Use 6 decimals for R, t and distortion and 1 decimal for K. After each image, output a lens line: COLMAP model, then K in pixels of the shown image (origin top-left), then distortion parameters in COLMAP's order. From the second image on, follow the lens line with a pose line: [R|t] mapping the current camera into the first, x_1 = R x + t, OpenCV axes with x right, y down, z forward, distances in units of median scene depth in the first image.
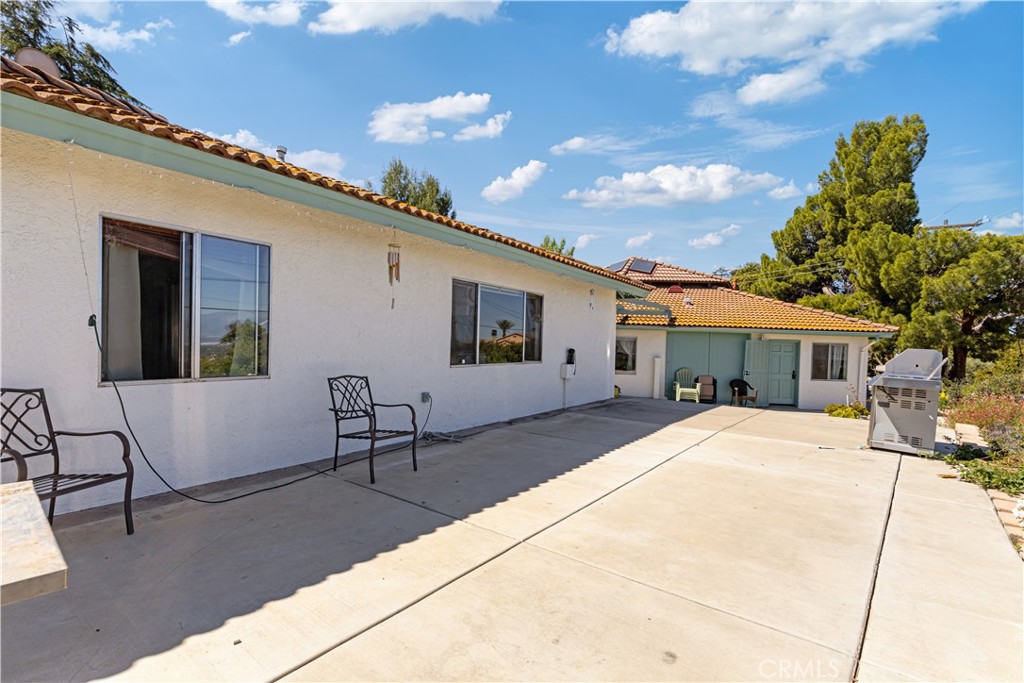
lens RADIAL K [[453.1, 0, 512.0], [0, 453.1, 341.5], [0, 0, 1]] dist [0.003647, 0.000424]
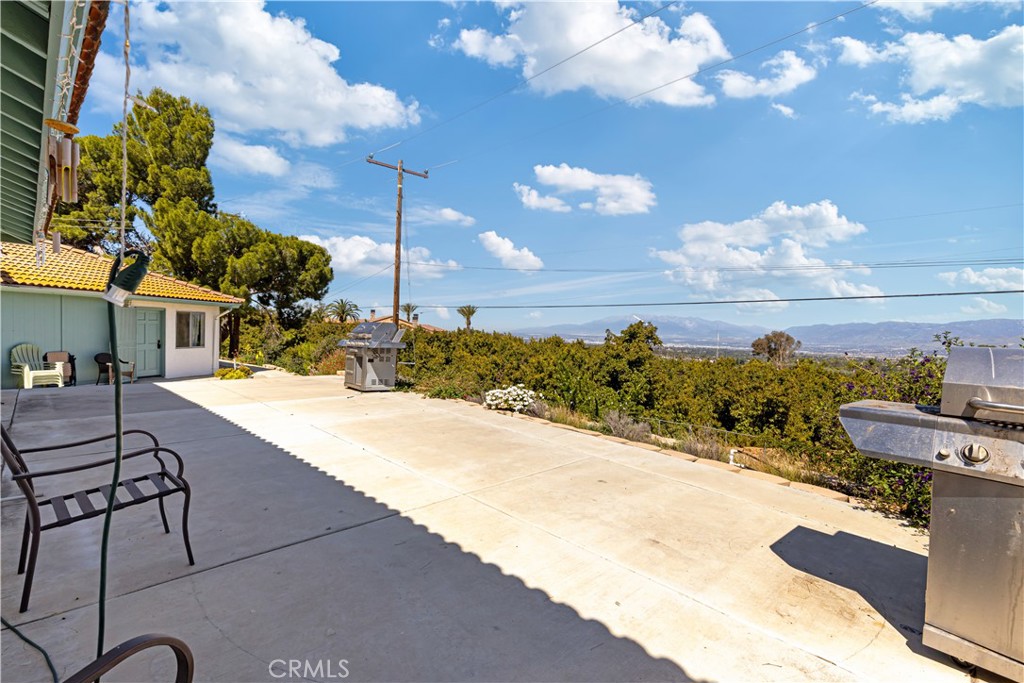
lens RADIAL K [[438.0, 0, 512.0], [0, 438.0, 341.5], [0, 0, 1]] dist [-0.000295, 0.000024]
pose [[0.181562, -0.048778, 0.982169, -0.153223], [-0.027710, 0.998119, 0.054693, -0.003705], [-0.982989, -0.037147, 0.179868, 0.098709]]
